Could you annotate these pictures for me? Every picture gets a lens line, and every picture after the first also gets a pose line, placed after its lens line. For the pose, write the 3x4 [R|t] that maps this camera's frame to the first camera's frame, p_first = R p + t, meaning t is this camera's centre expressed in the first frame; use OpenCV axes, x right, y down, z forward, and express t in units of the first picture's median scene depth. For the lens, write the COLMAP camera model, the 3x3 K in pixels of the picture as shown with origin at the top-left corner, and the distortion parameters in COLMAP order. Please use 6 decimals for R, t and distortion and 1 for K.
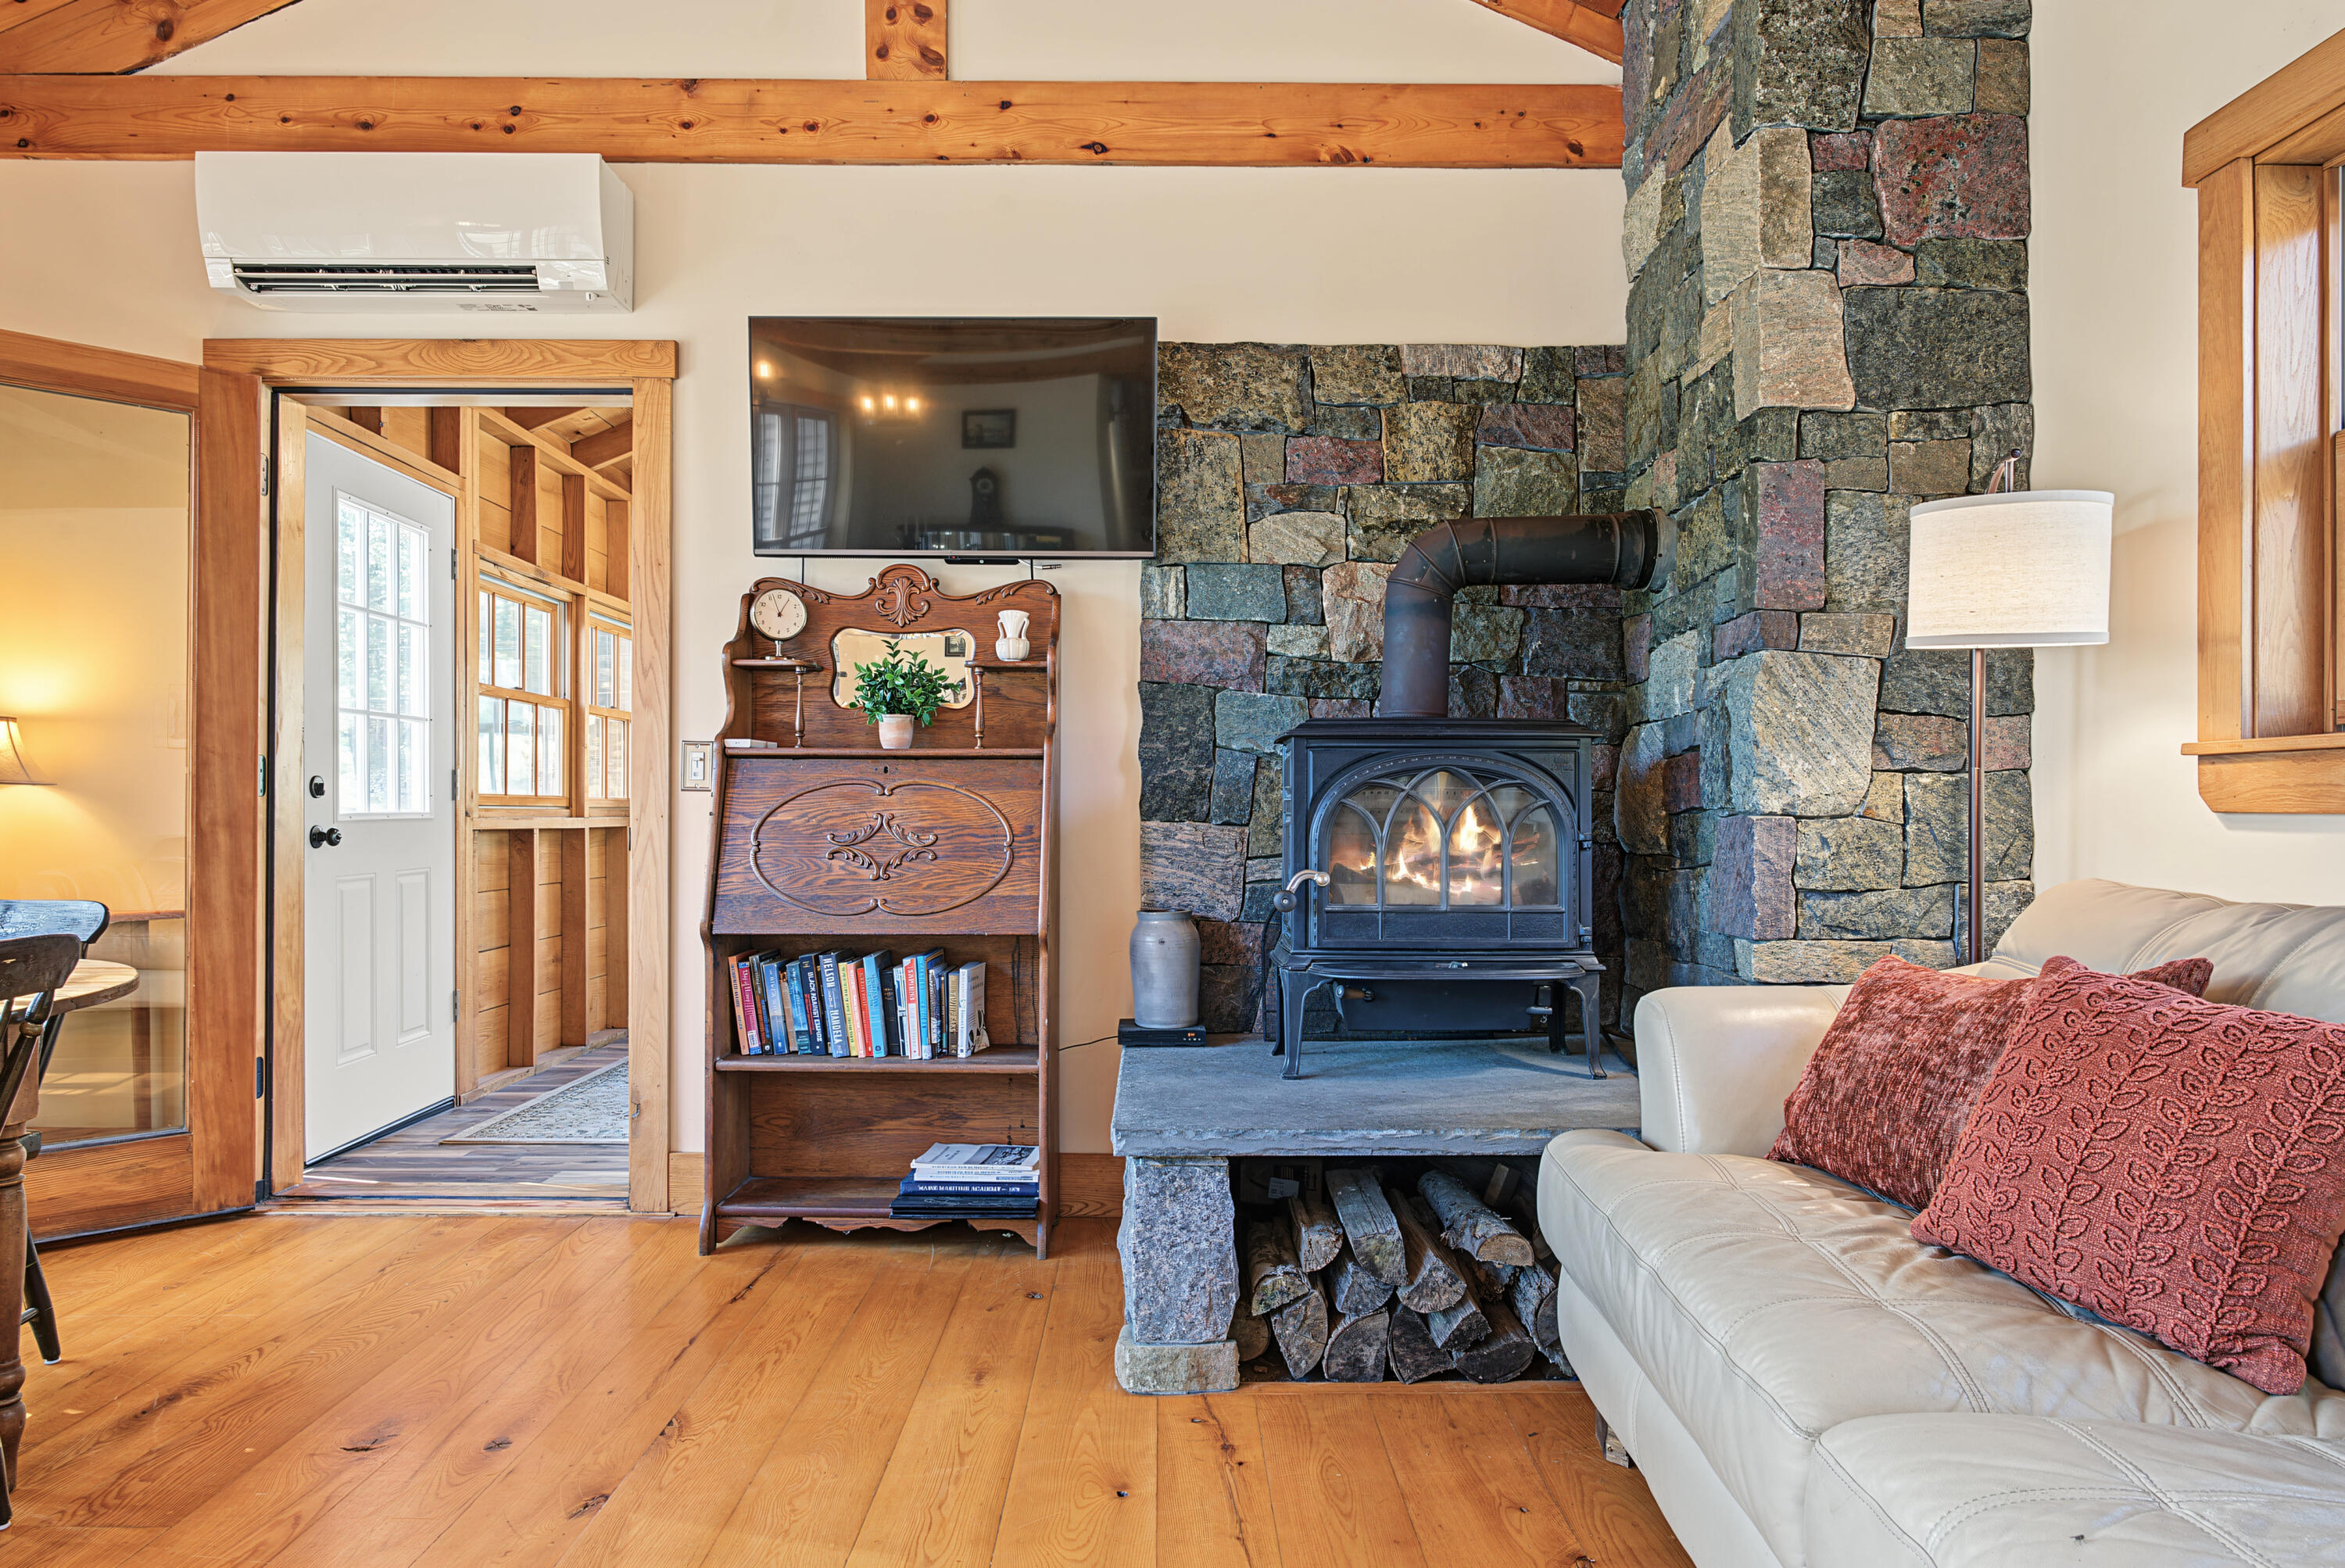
lens RADIAL K [[1427.1, 0, 1179.1], [0, 1427.1, 797.7], [0, 0, 1]] dist [-0.002943, -0.000684]
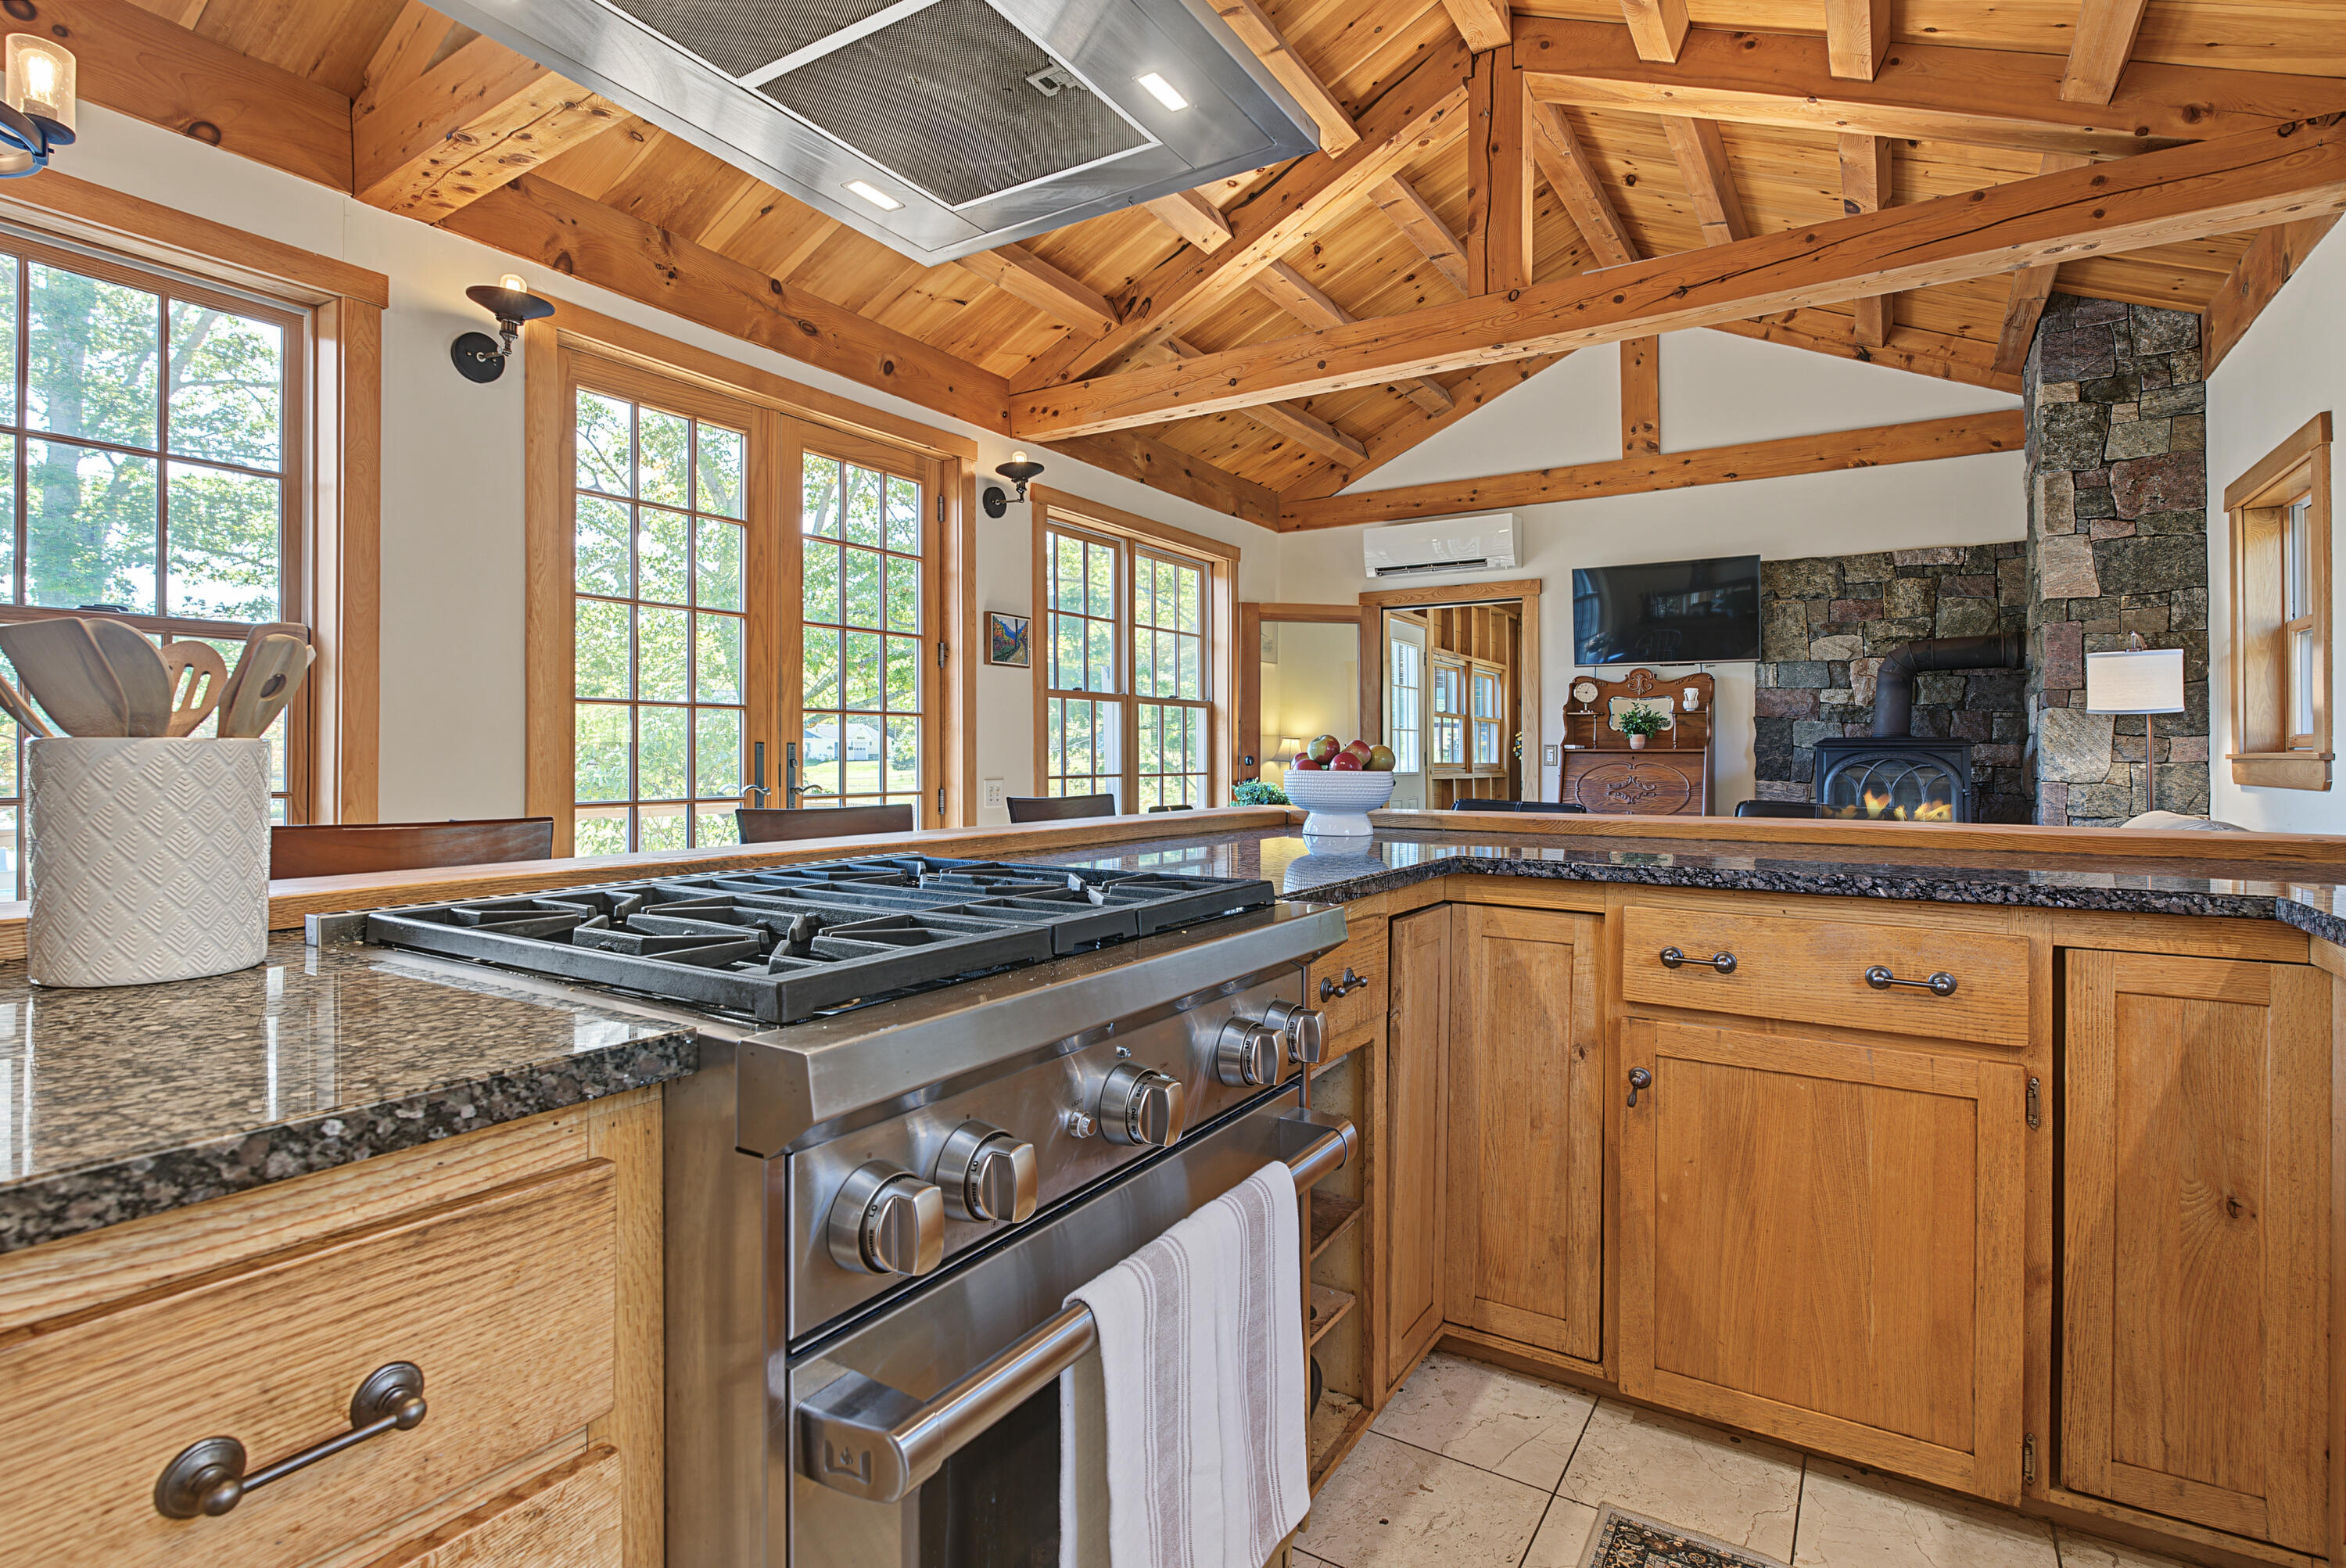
lens RADIAL K [[1133.9, 0, 1191.9], [0, 1133.9, 741.4], [0, 0, 1]] dist [-0.003989, -0.000098]
pose [[0.842734, -0.006443, -0.538292, 0.183419], [0.001527, 0.999953, -0.009578, -0.028437], [0.538329, 0.007249, 0.842704, -0.946364]]
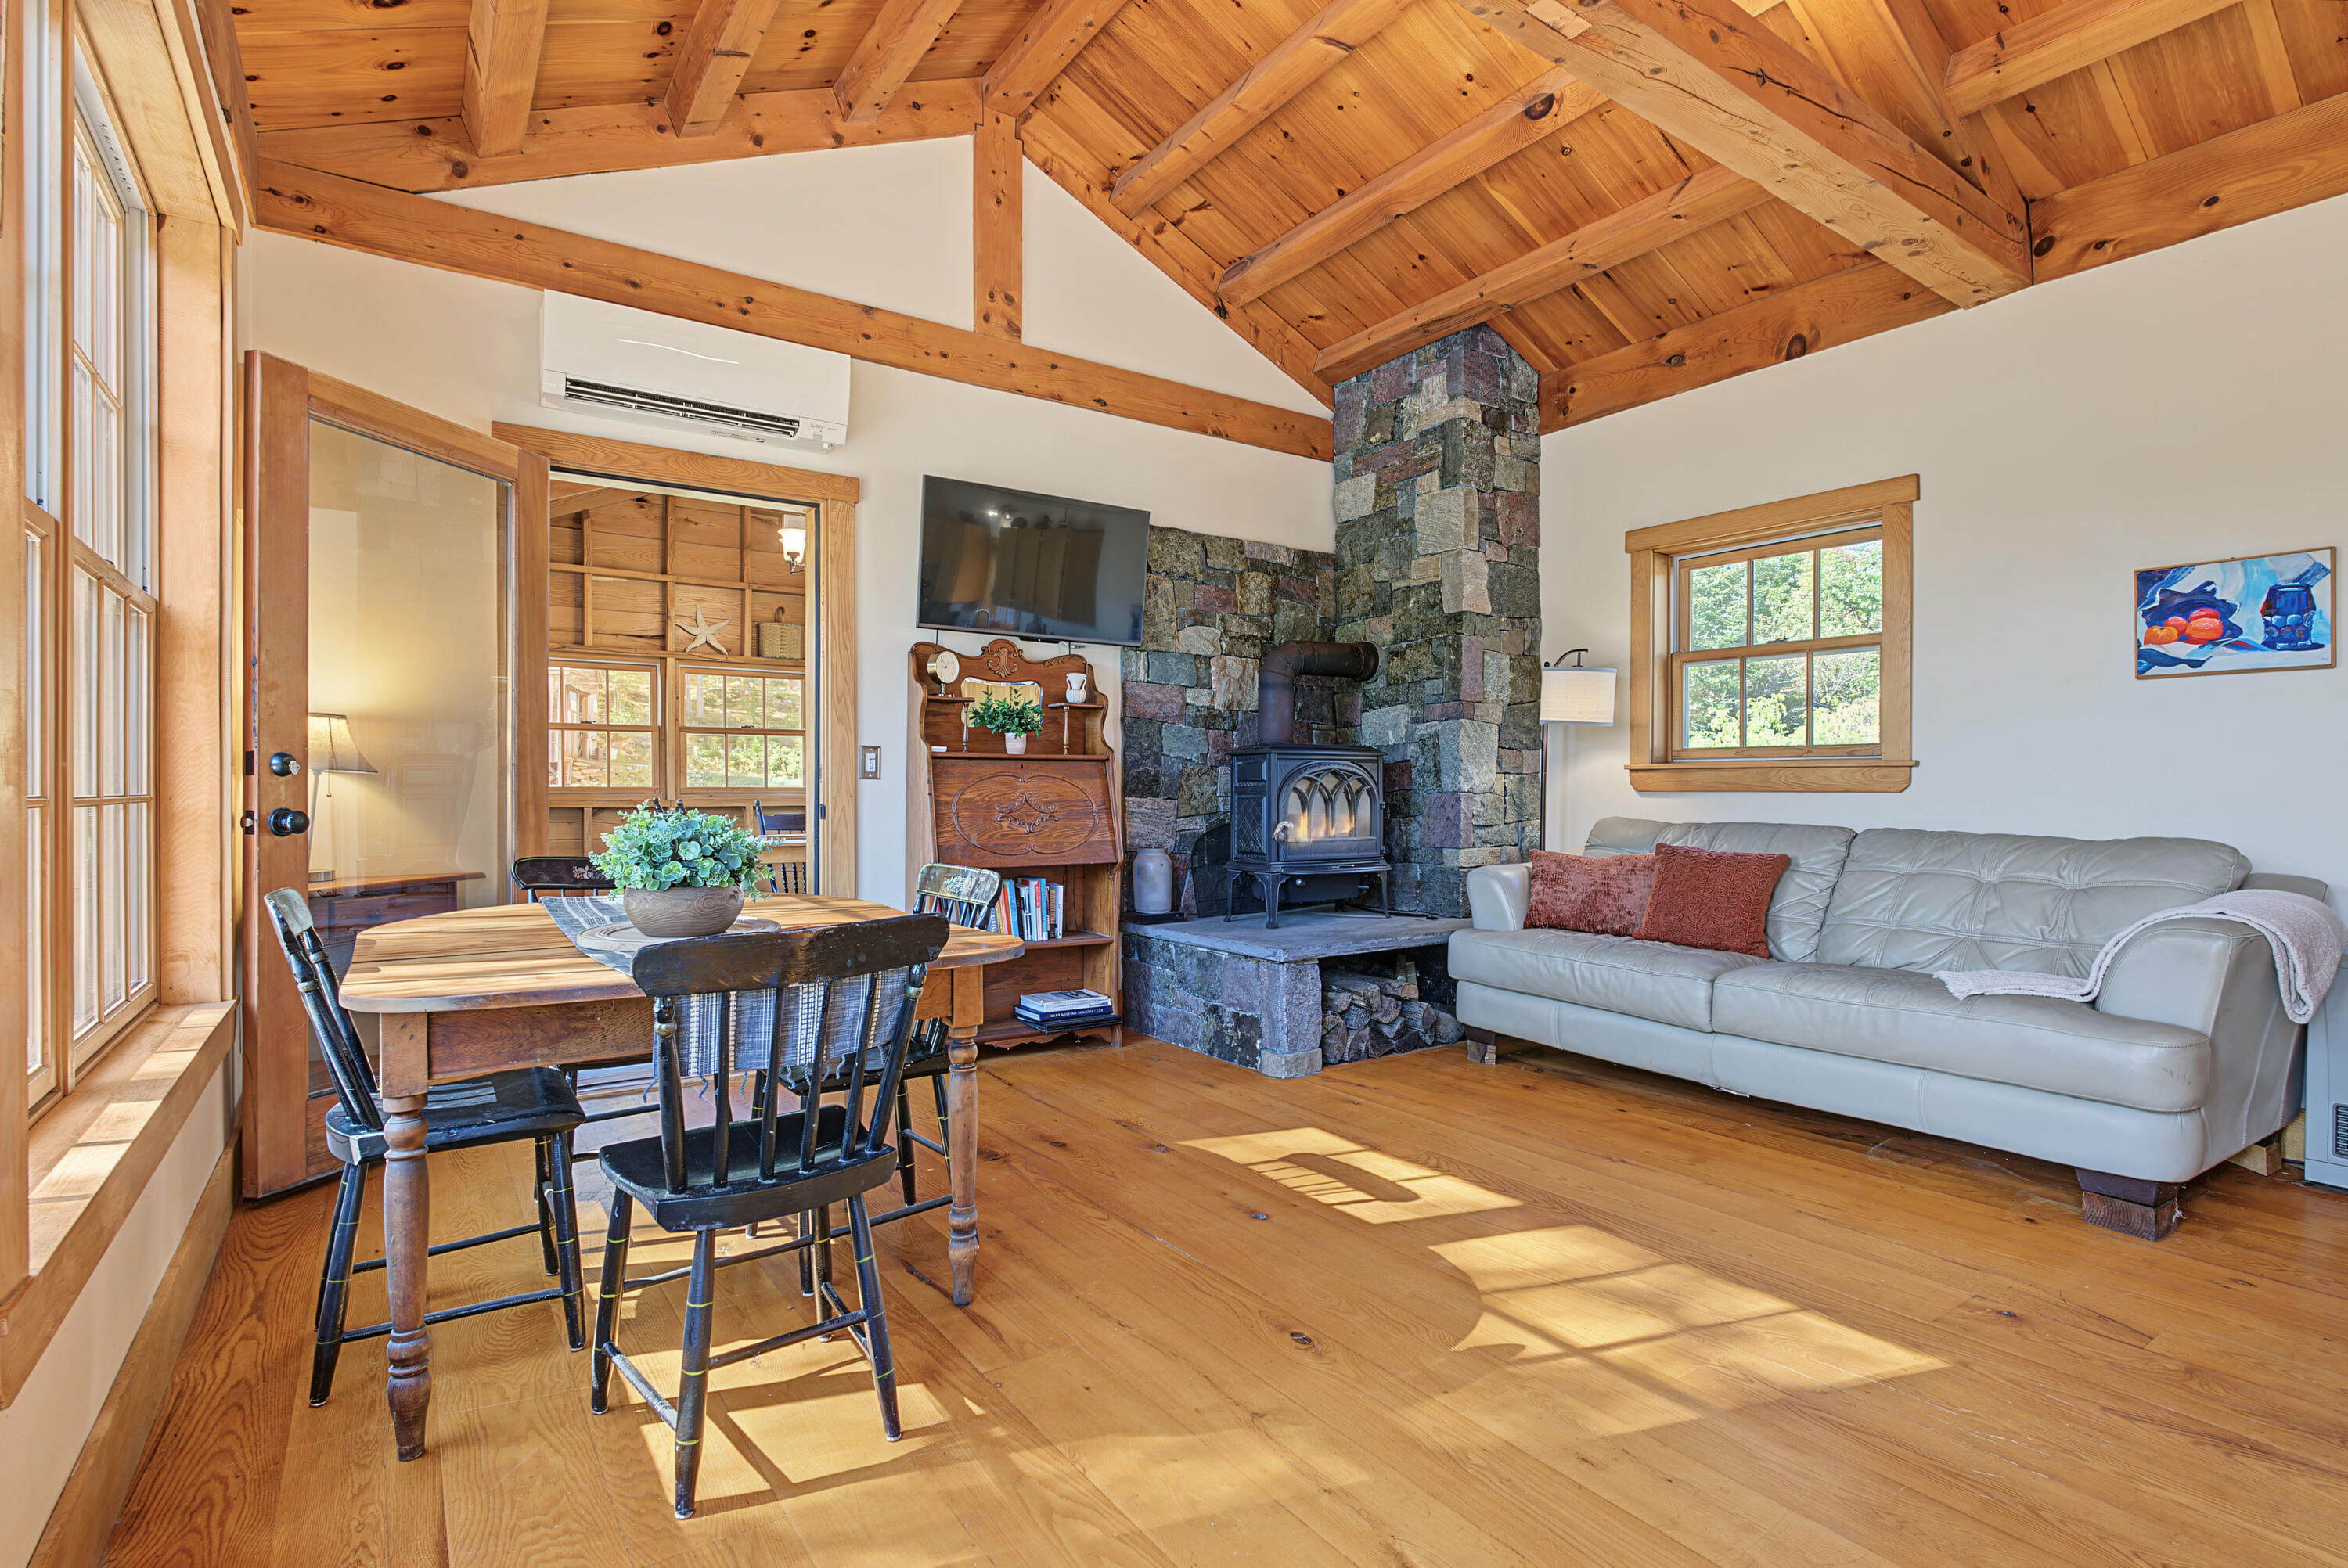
lens RADIAL K [[1122.7, 0, 1174.0], [0, 1122.7, 784.0], [0, 0, 1]] dist [-0.012320, 0.000131]
pose [[0.831249, 0.001201, 0.555898, -0.744559], [-0.002935, 0.999993, 0.002228, -0.002925], [-0.555892, -0.003484, 0.831247, -0.166766]]
